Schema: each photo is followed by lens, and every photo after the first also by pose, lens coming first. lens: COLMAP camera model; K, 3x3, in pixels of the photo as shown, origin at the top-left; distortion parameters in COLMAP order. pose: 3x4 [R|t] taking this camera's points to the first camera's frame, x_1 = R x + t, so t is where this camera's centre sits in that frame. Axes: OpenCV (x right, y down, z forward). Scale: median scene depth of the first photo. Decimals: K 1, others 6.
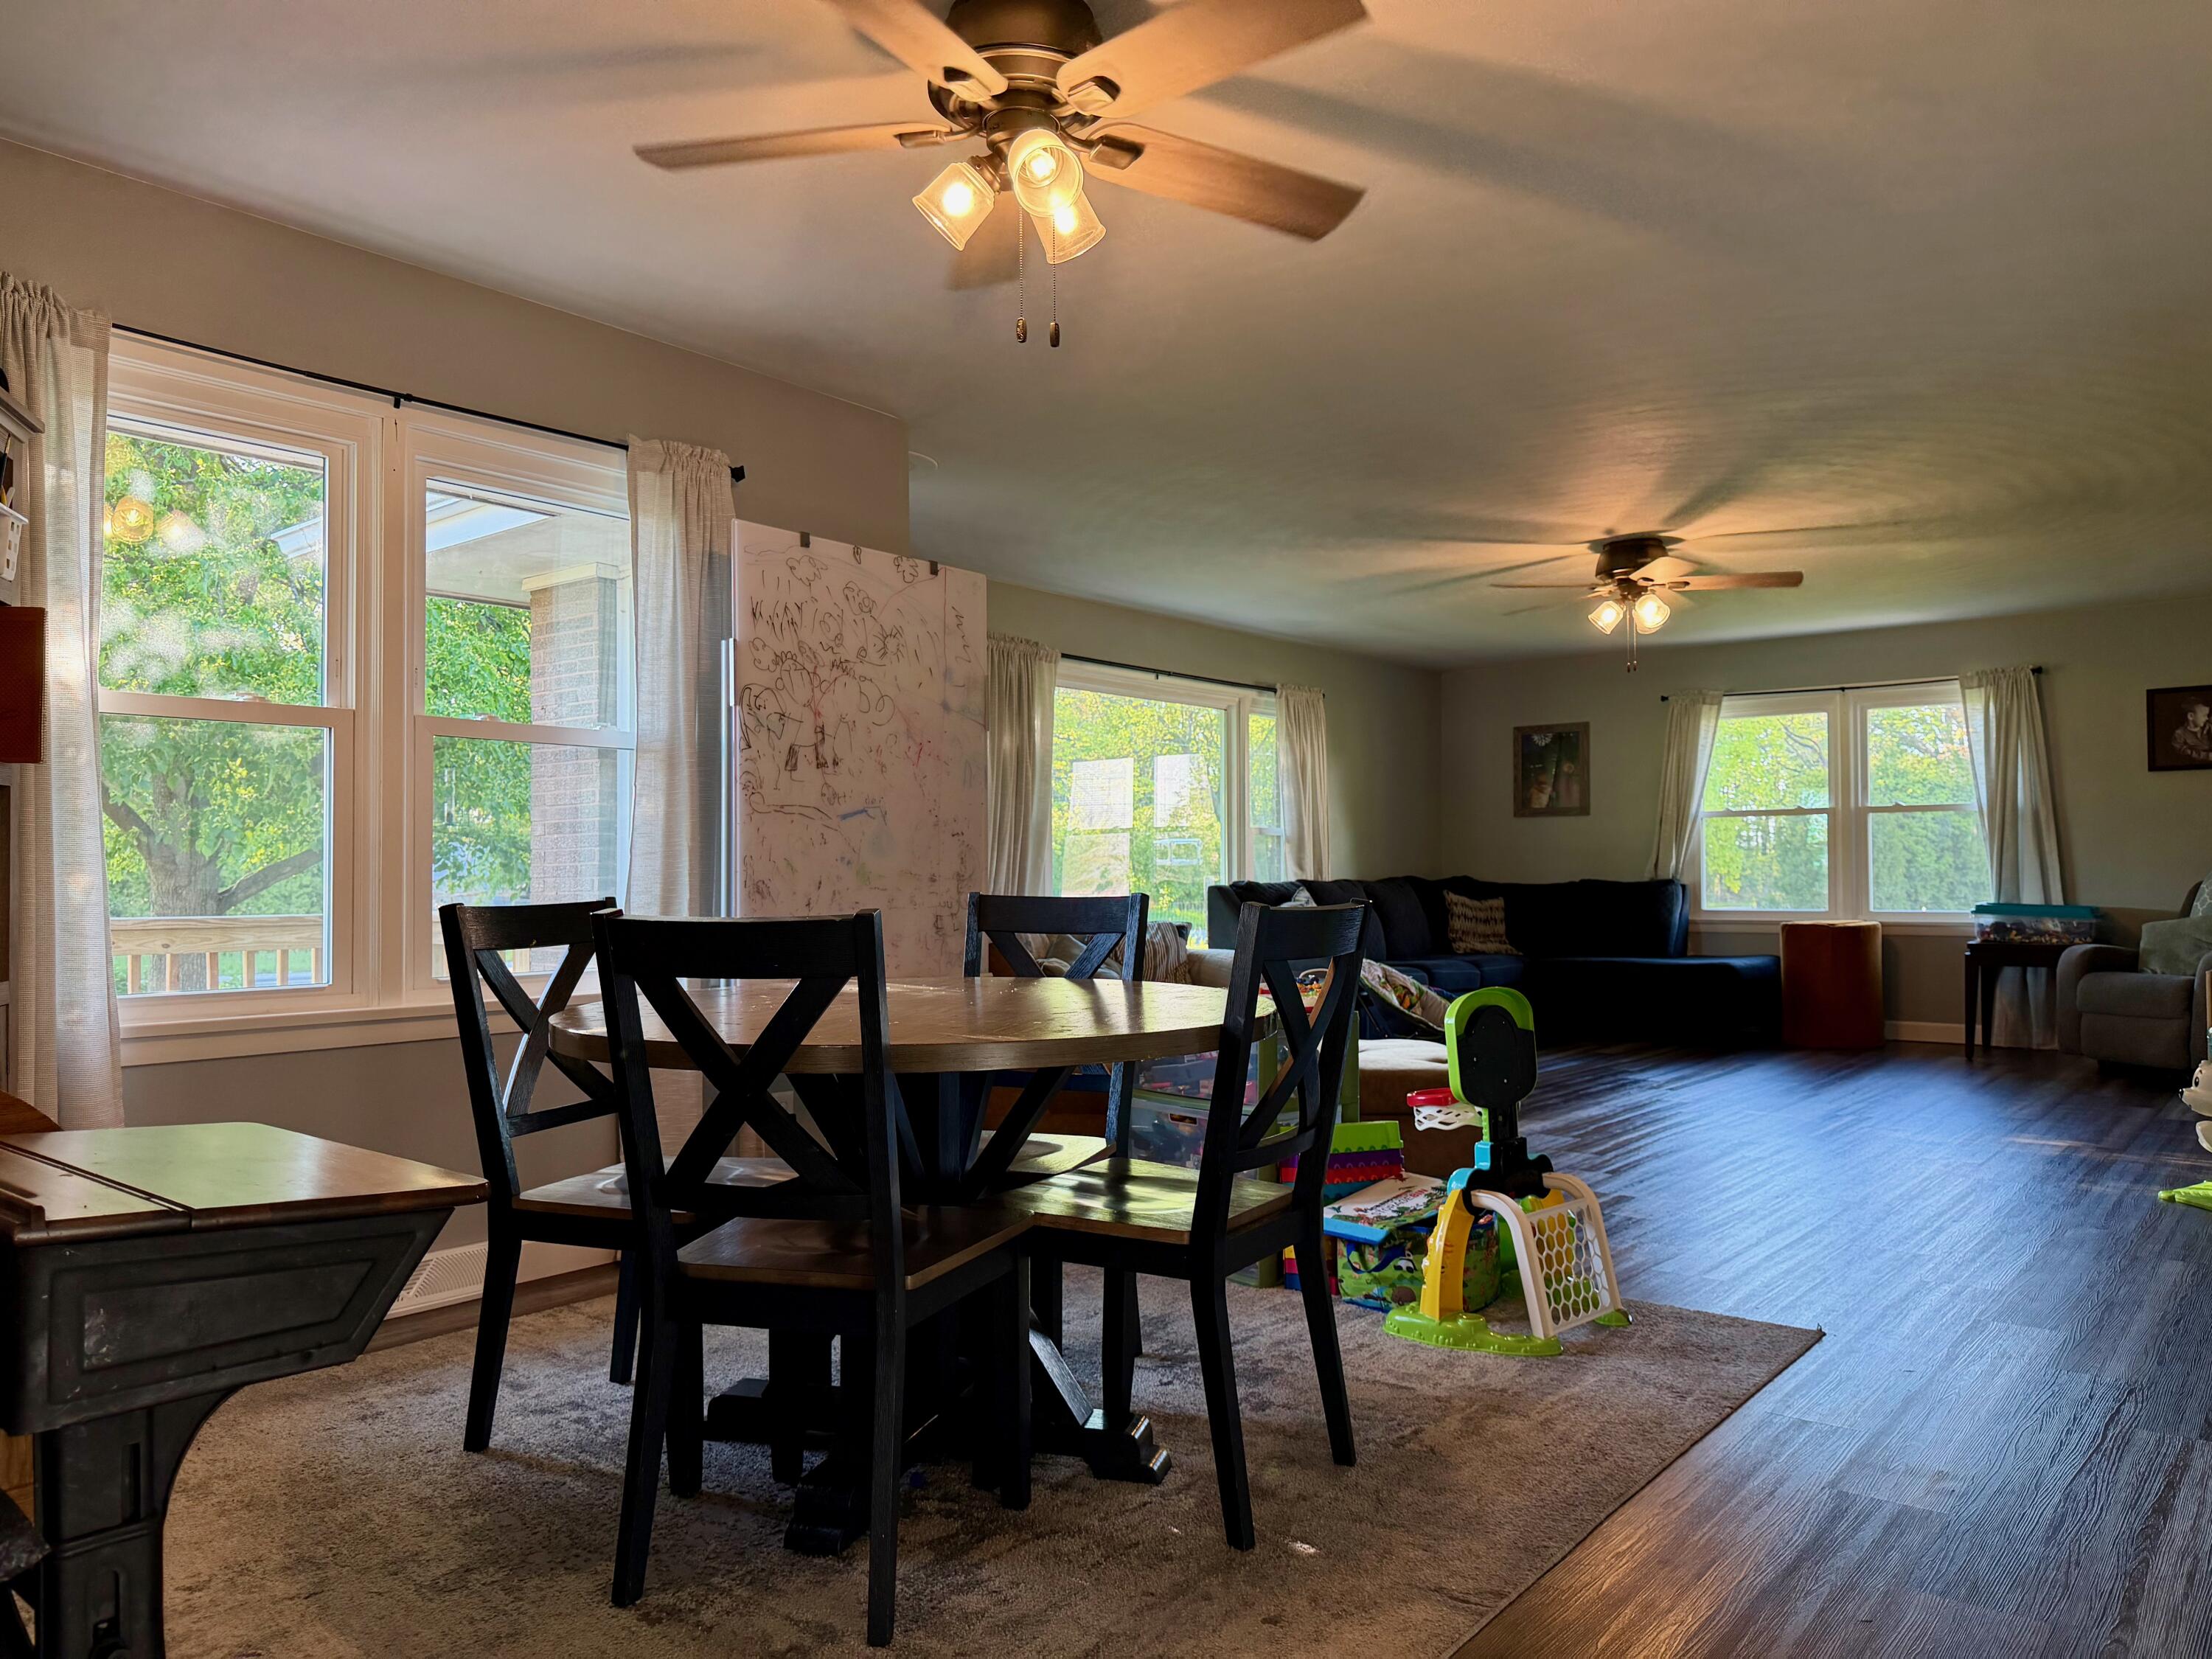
lens RADIAL K [[1556.1, 0, 1103.5], [0, 1556.1, 838.6], [0, 0, 1]] dist [0.028221, -0.035064]
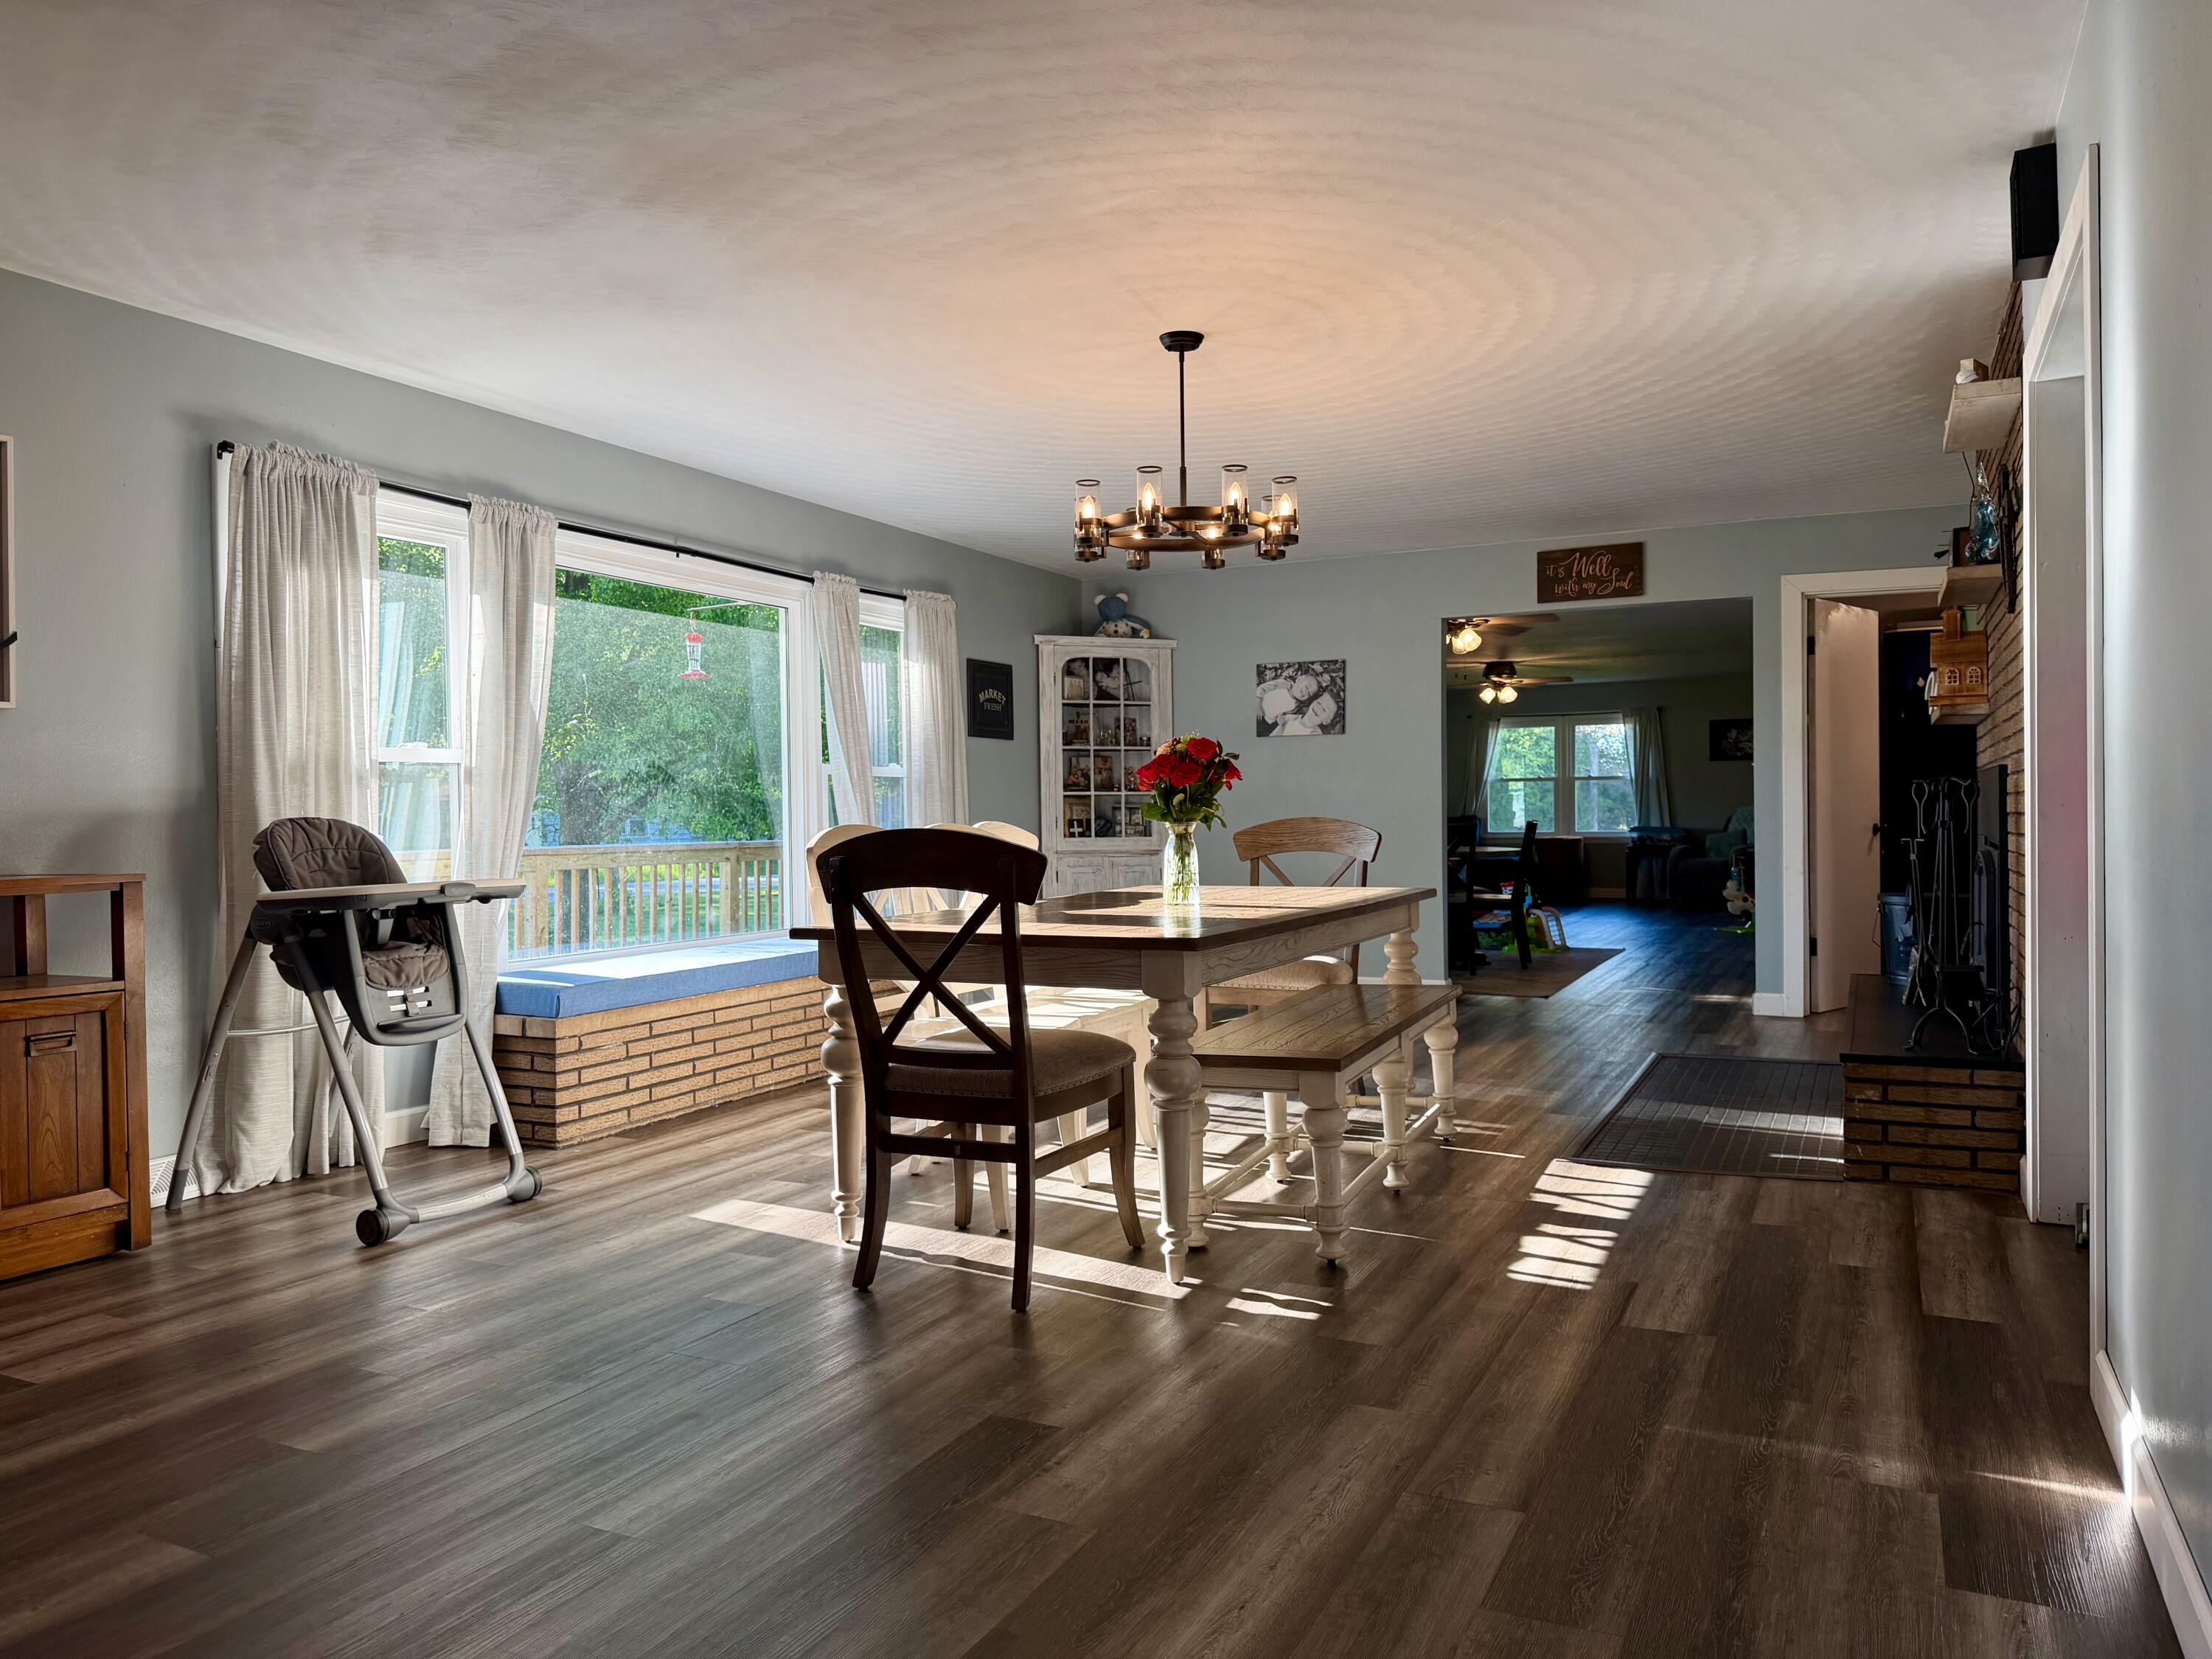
lens RADIAL K [[1556.1, 0, 1094.7], [0, 1556.1, 818.1], [0, 0, 1]] dist [0.028221, -0.035064]
pose [[0.977023, -0.001310, 0.213128, -0.473875], [-0.003035, 0.999794, 0.020060, -0.006123], [-0.213111, -0.020246, 0.976818, -0.706433]]
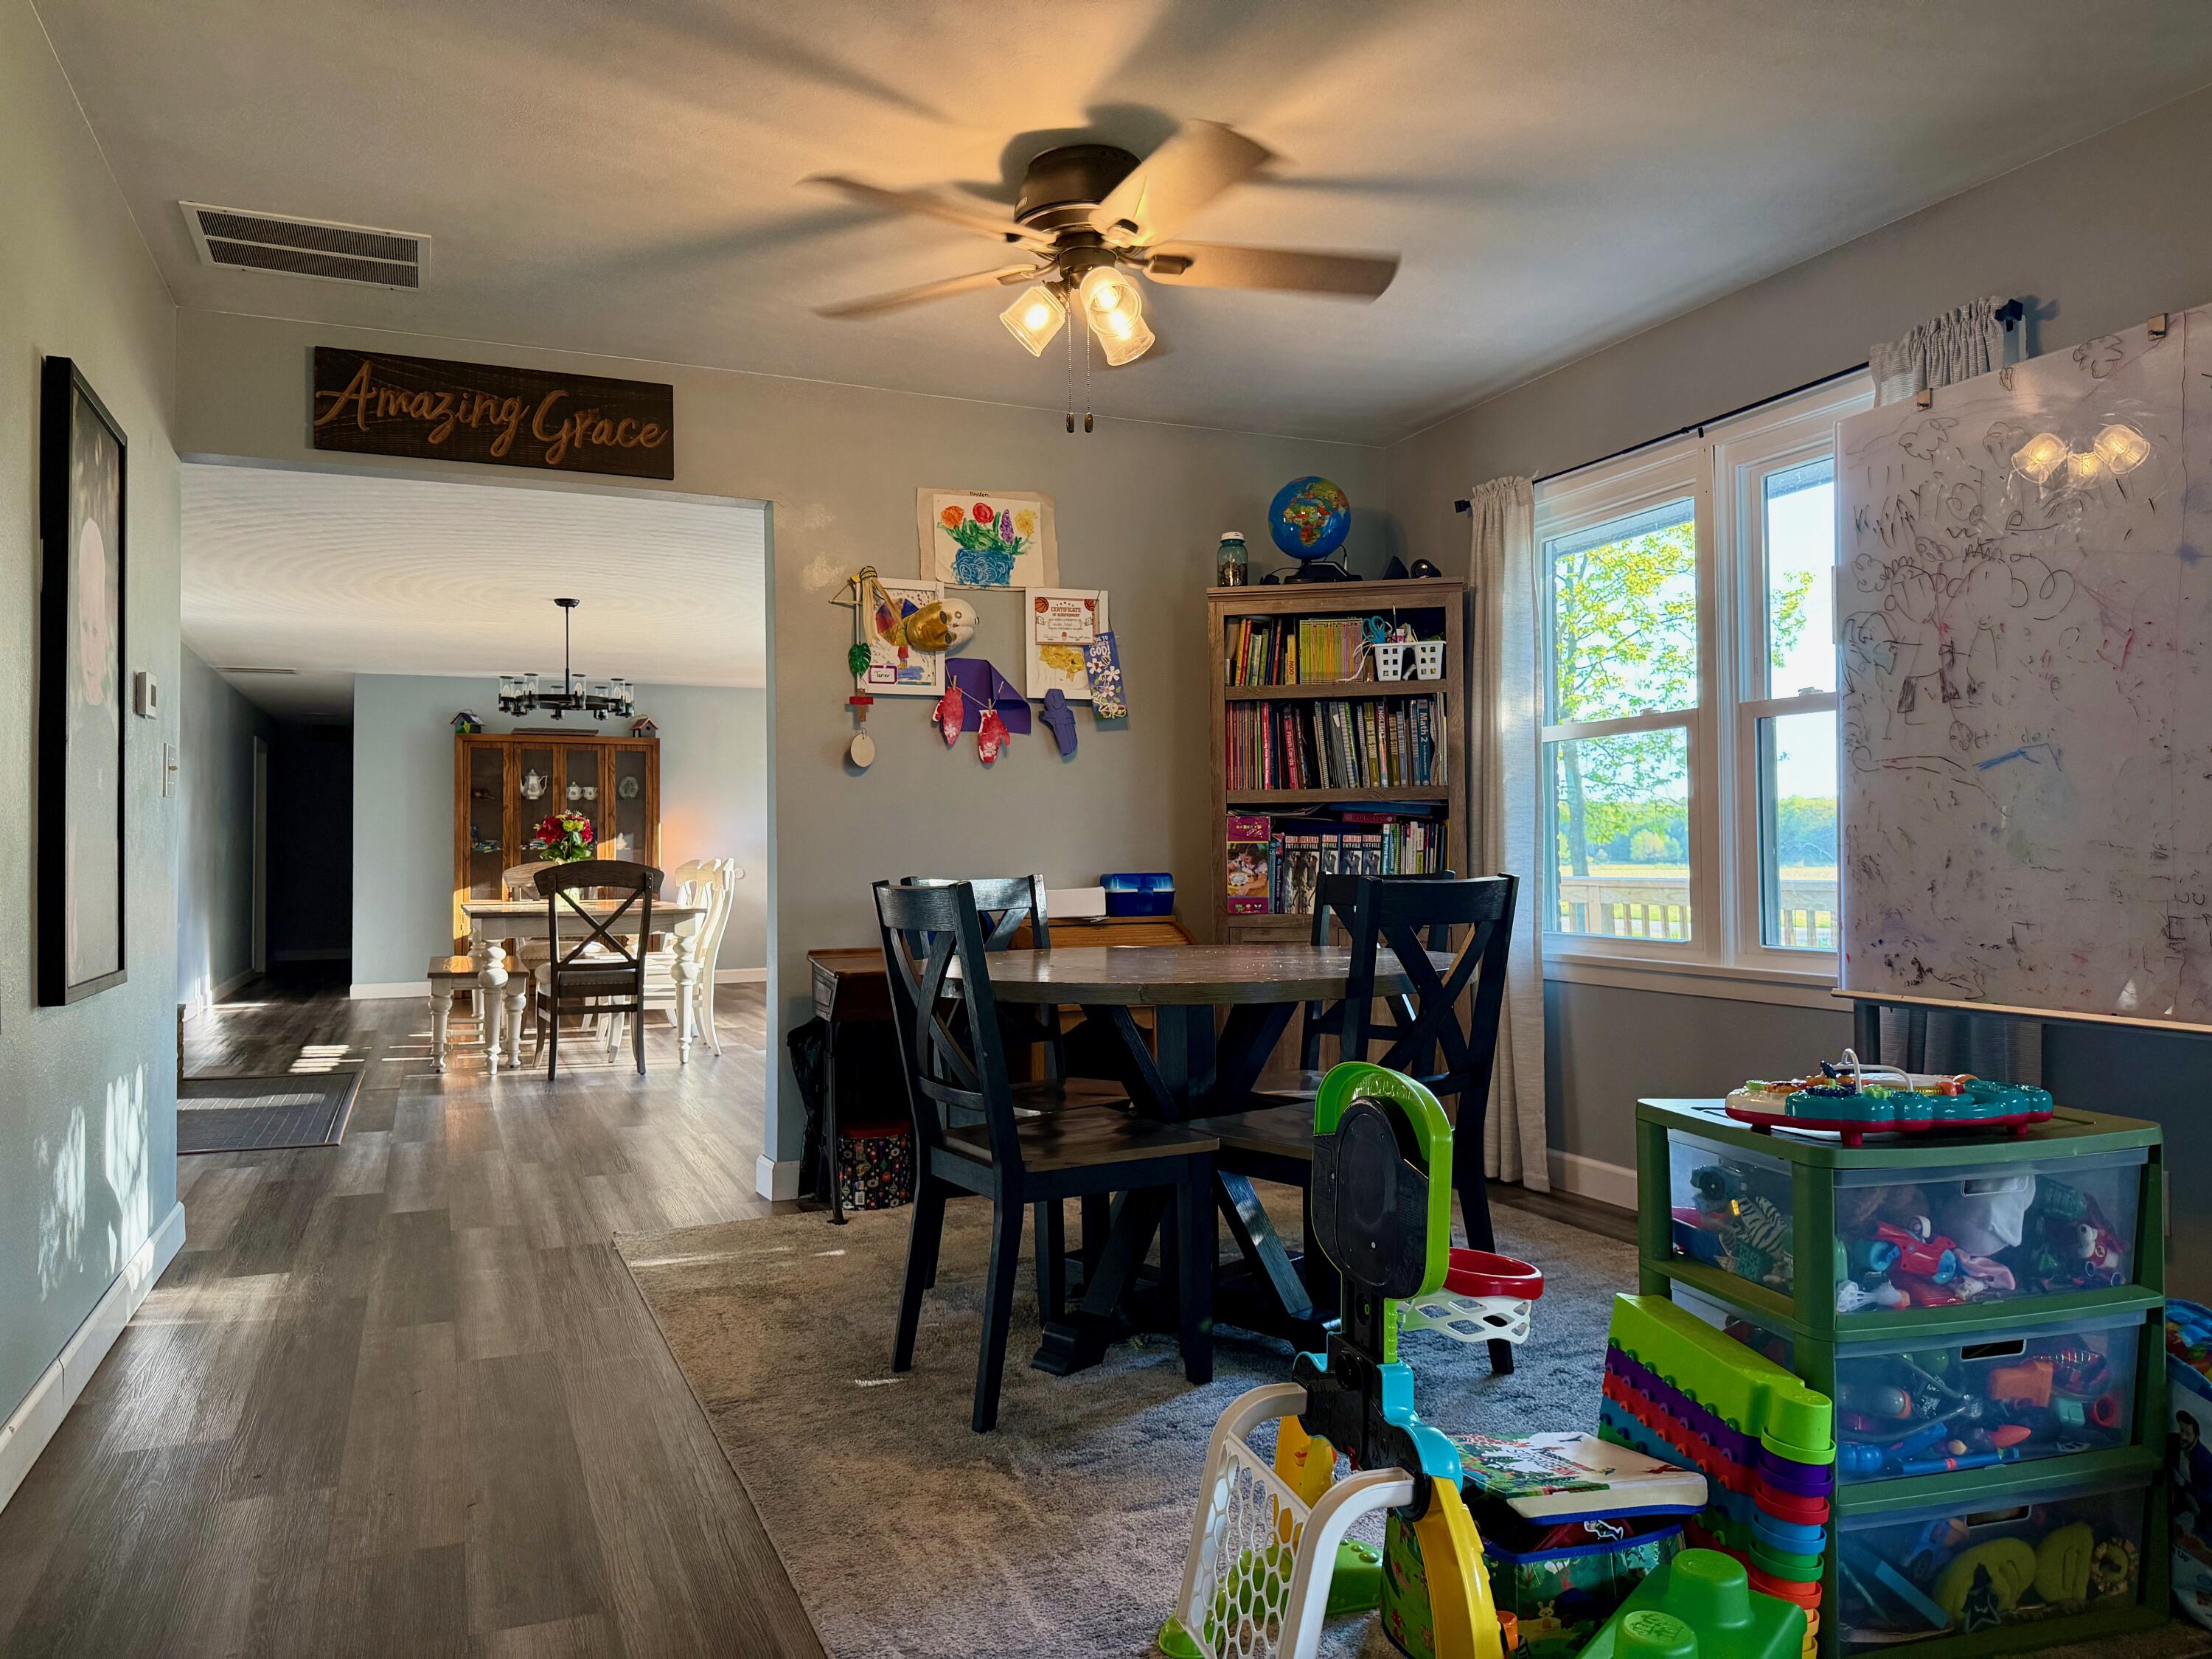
lens RADIAL K [[1556.1, 0, 1137.2], [0, 1556.1, 864.1], [0, 0, 1]] dist [0.028221, -0.035064]
pose [[-0.452445, 0.004004, -0.891783, 0.920081], [0.020425, 0.999774, -0.005874, 0.039069], [0.891558, -0.020873, -0.452424, 1.416039]]
